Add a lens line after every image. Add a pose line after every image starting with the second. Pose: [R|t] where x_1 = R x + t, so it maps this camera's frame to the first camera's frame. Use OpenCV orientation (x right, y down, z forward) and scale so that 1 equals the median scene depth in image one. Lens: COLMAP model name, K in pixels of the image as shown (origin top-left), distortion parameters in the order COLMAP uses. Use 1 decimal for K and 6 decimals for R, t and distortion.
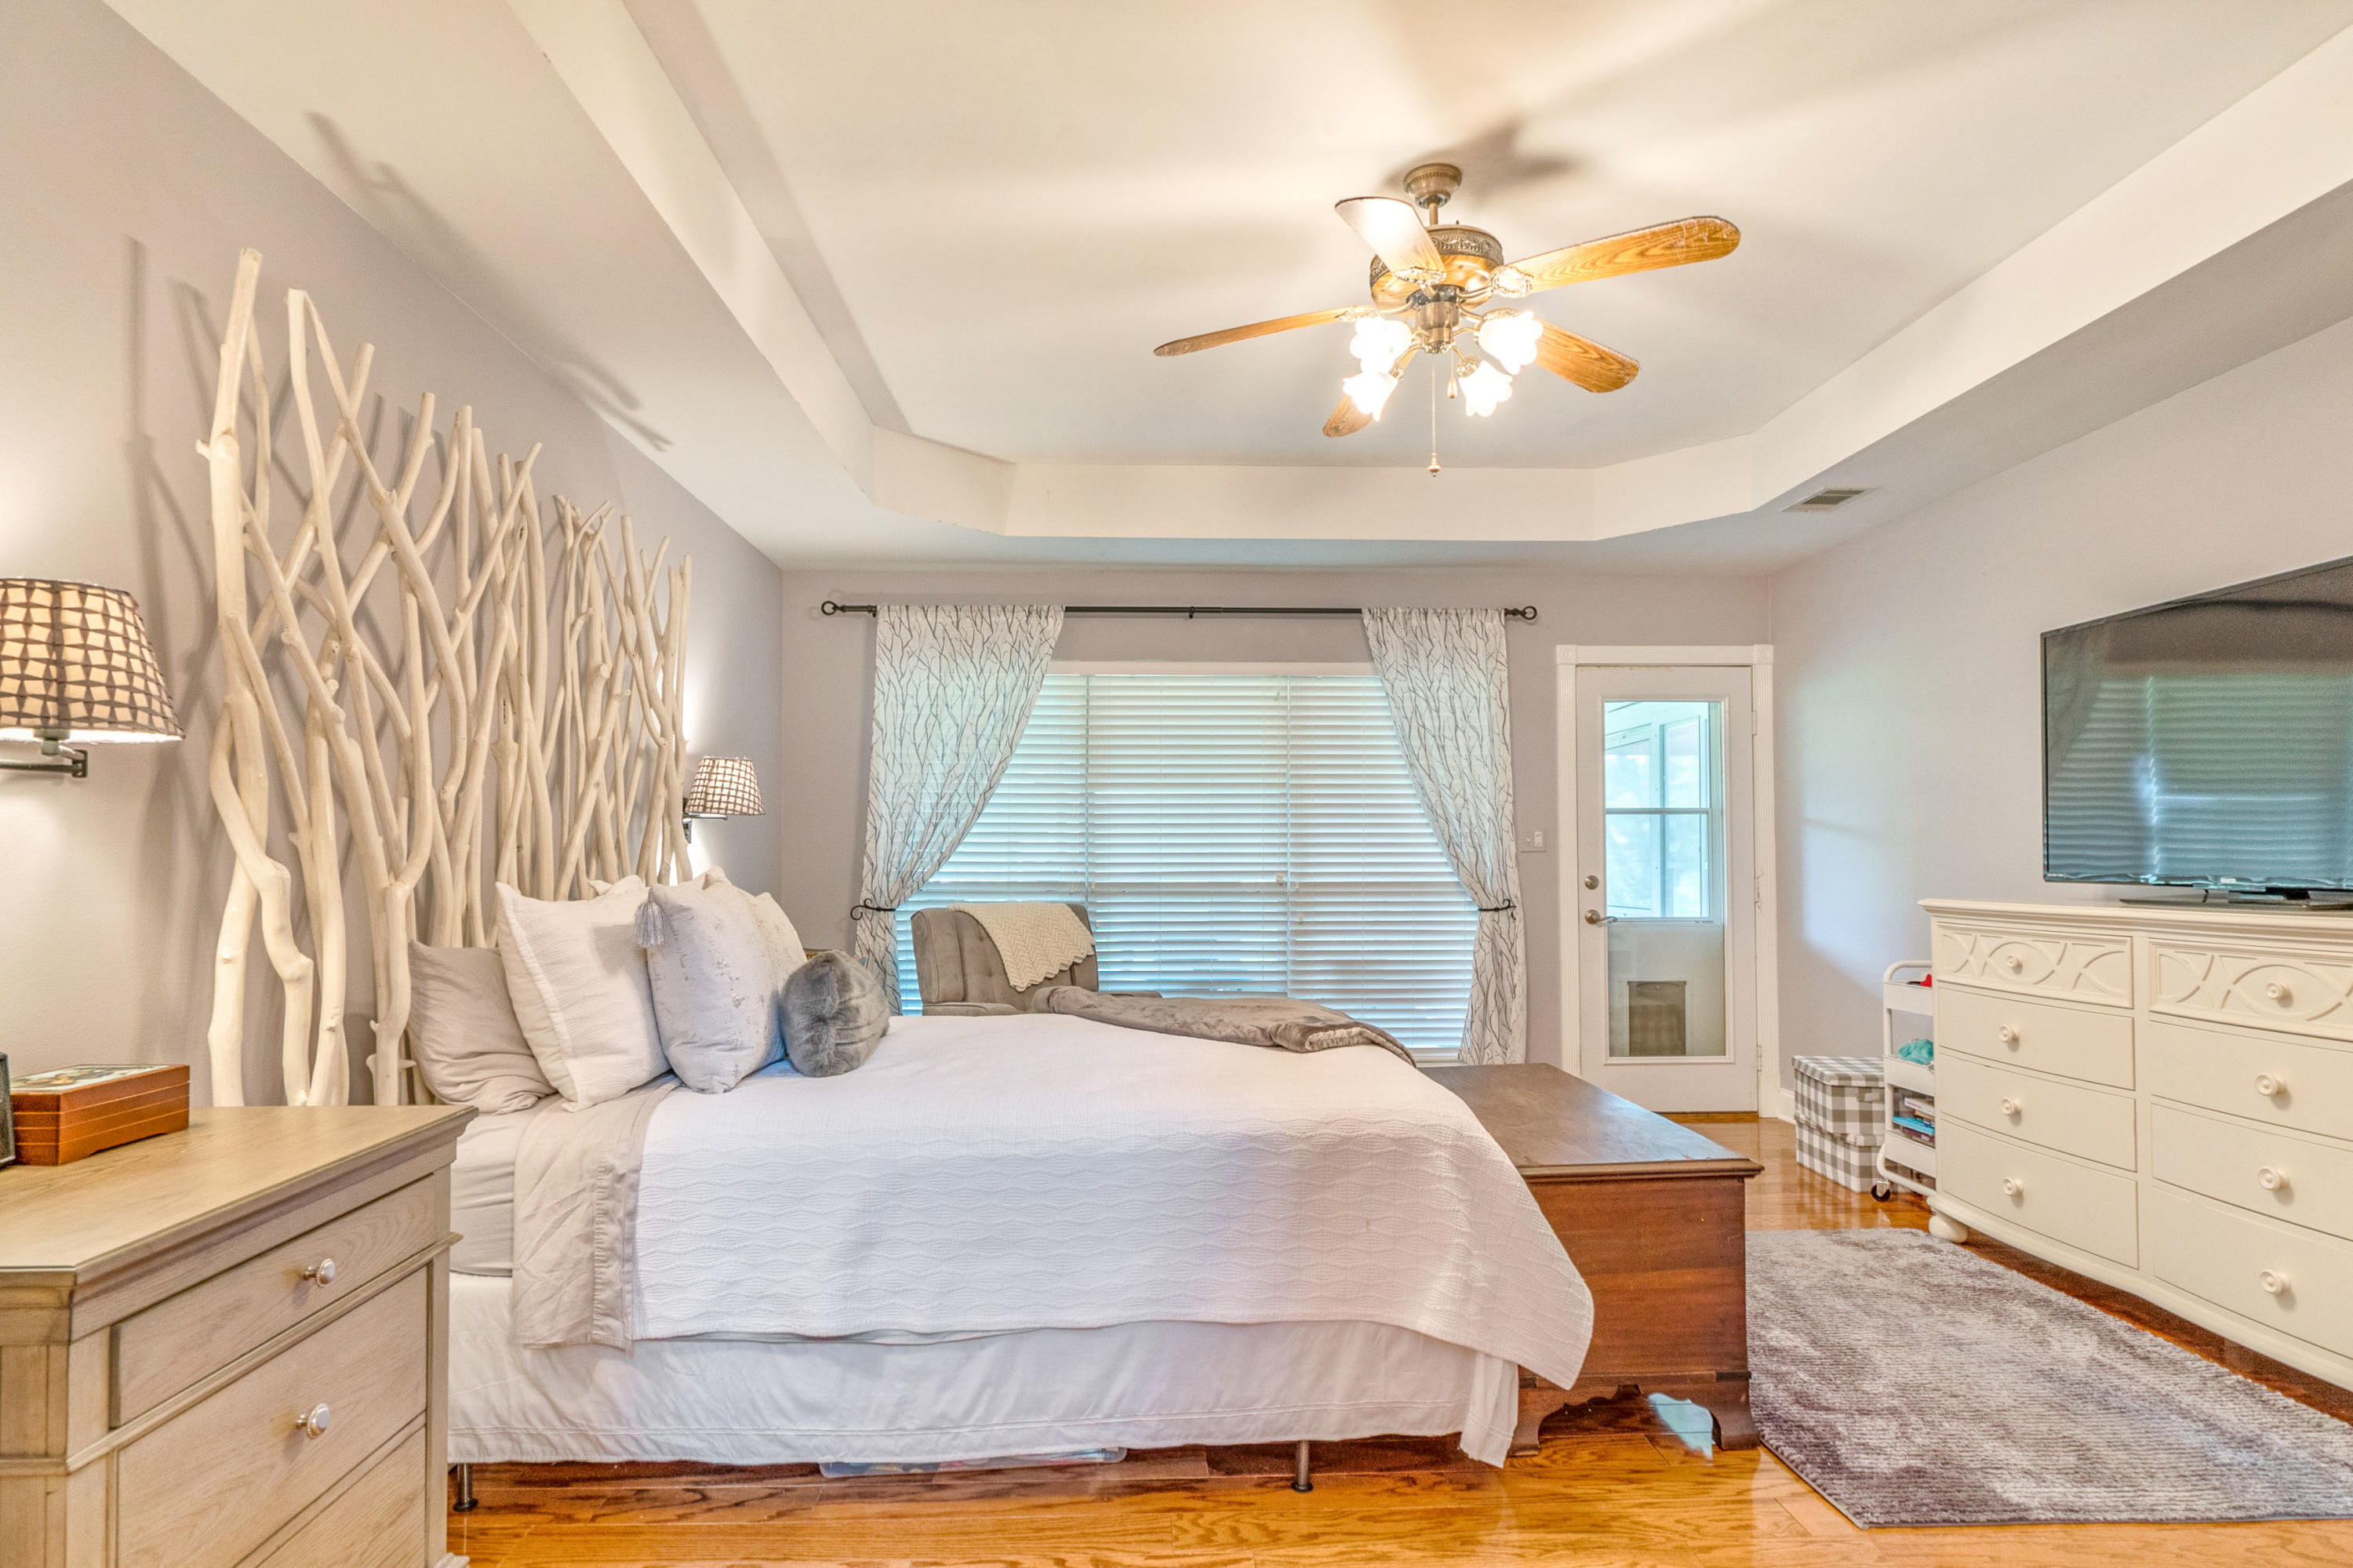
lens RADIAL K [[1233.1, 0, 1164.0], [0, 1233.1, 810.3], [0, 0, 1]] dist [-0.002156, -0.001383]
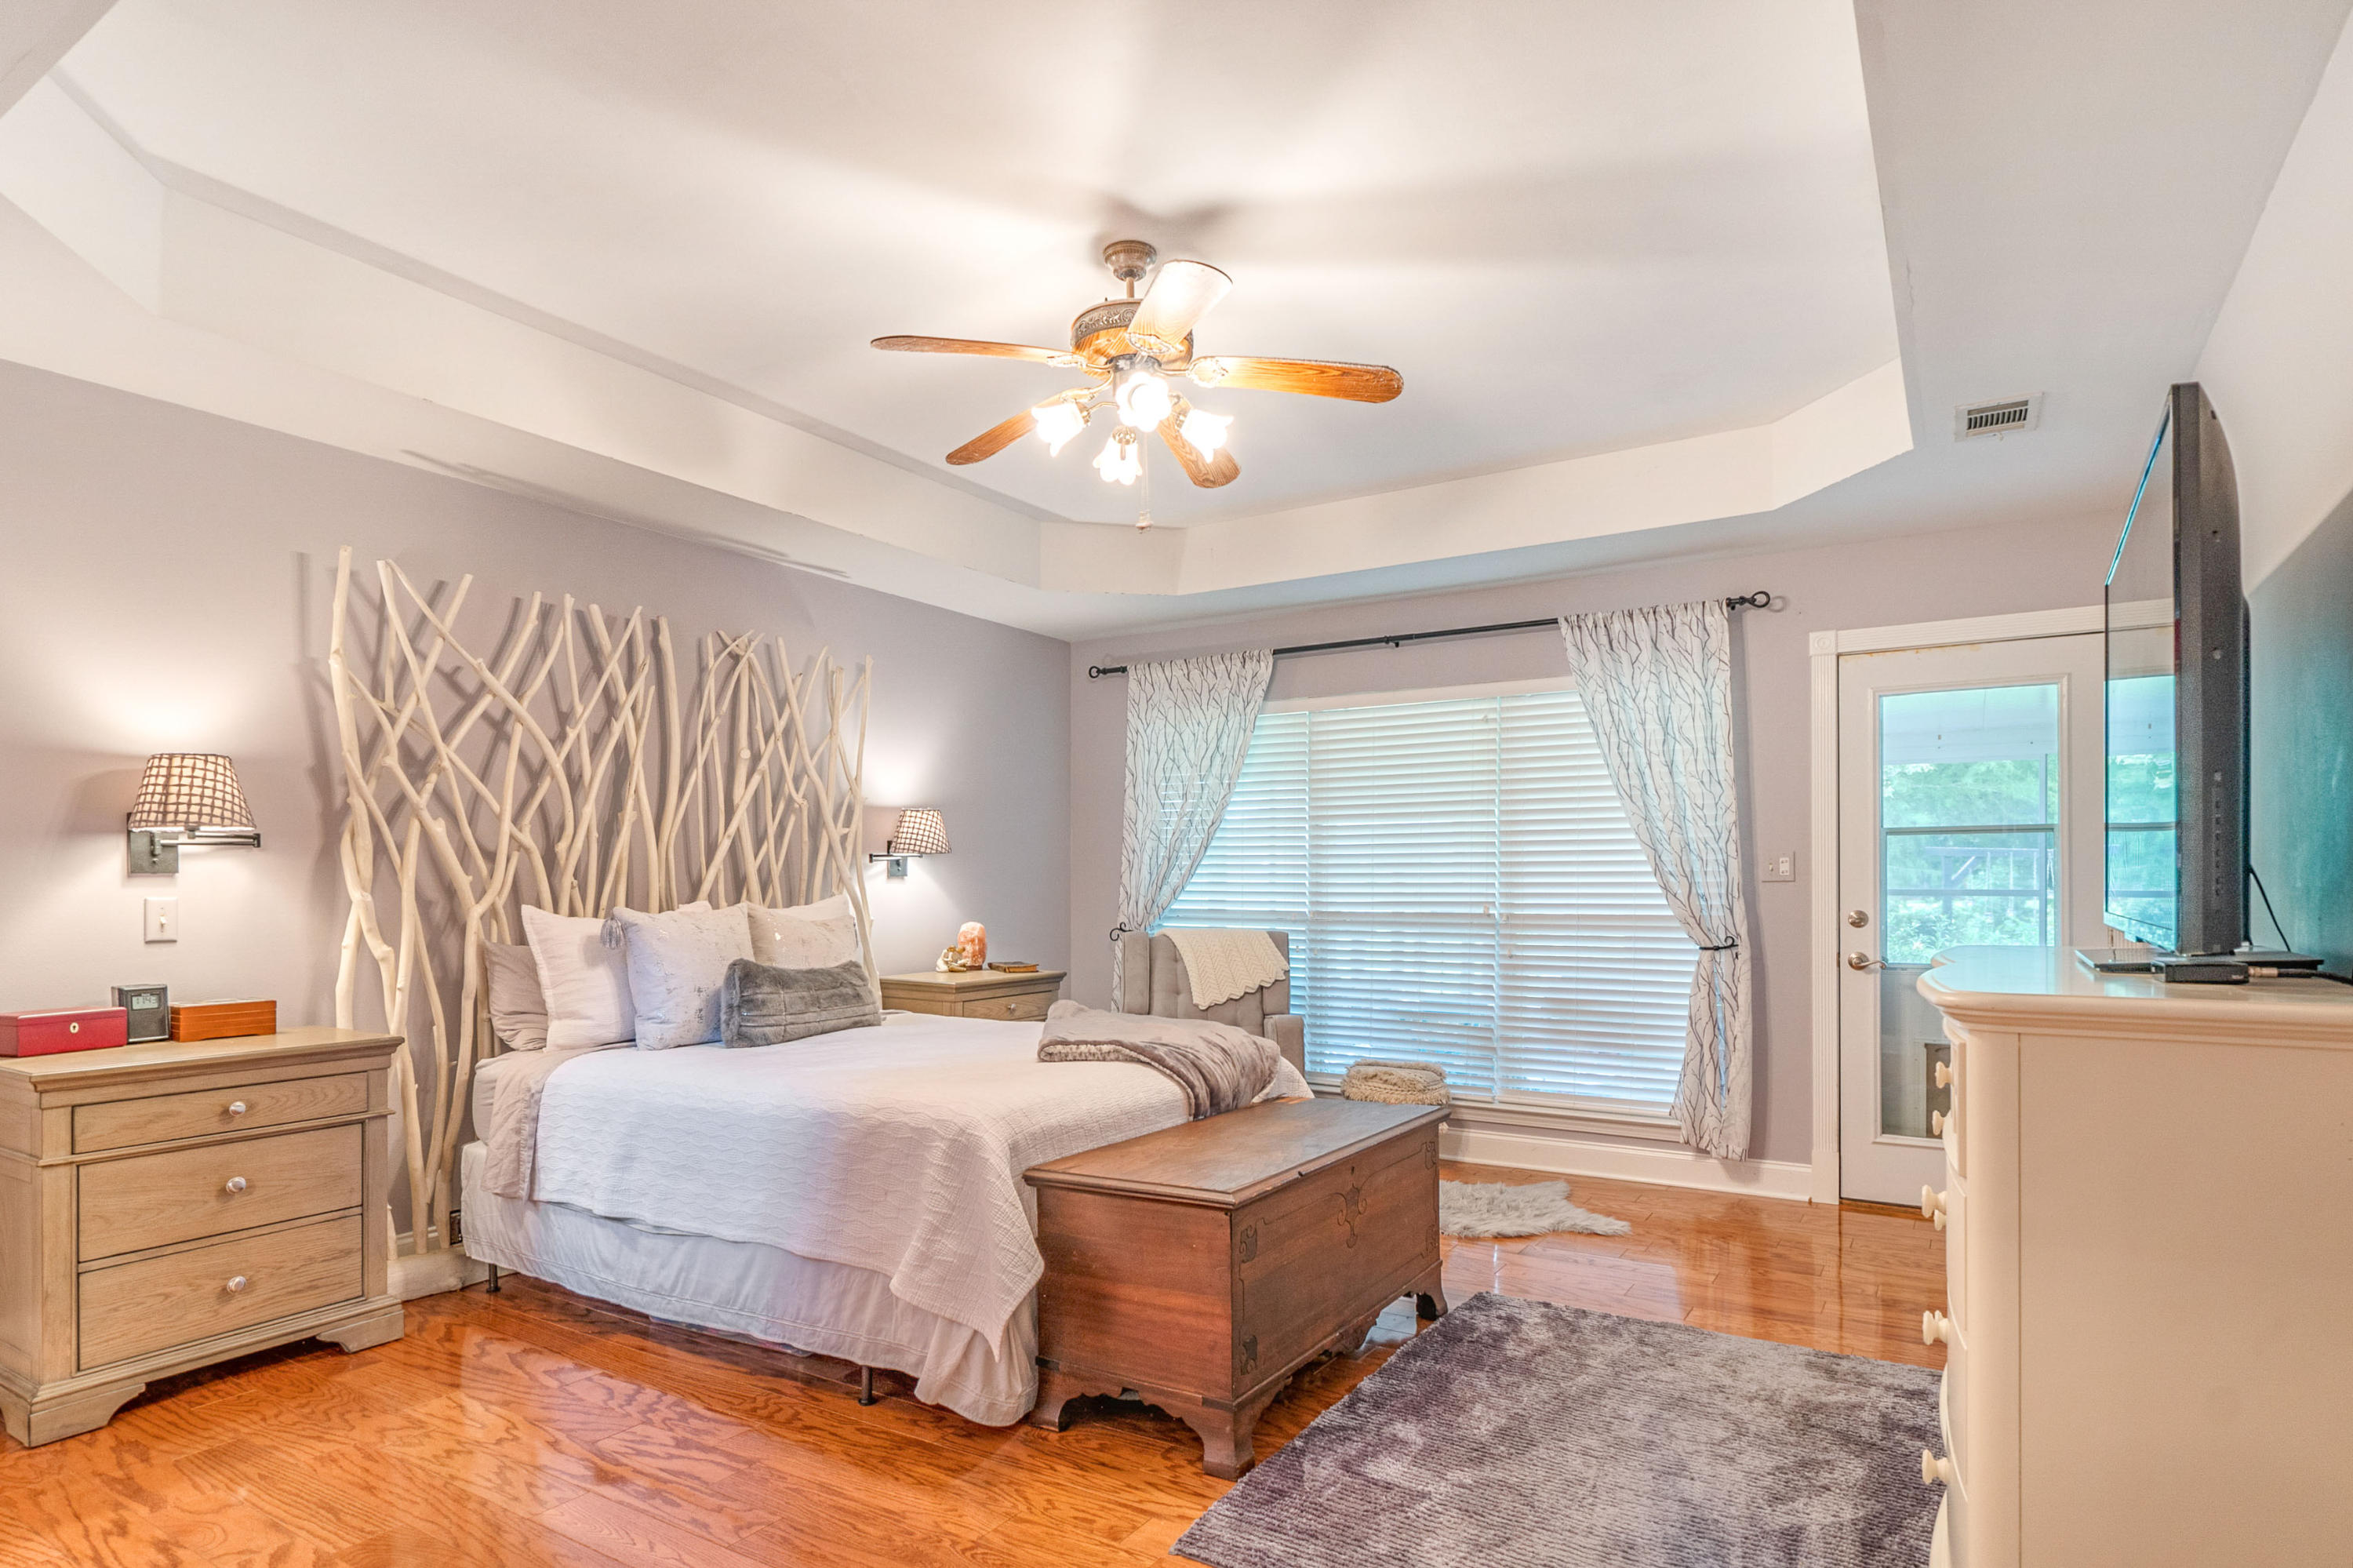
lens RADIAL K [[1257.4, 0, 1179.8], [0, 1257.4, 855.3], [0, 0, 1]] dist [-0.004708, -0.000681]
pose [[0.828562, -0.012042, -0.559768, 0.899151], [0.020810, 0.999740, 0.009295, -0.001970], [0.559511, -0.019350, 0.828597, 0.120029]]
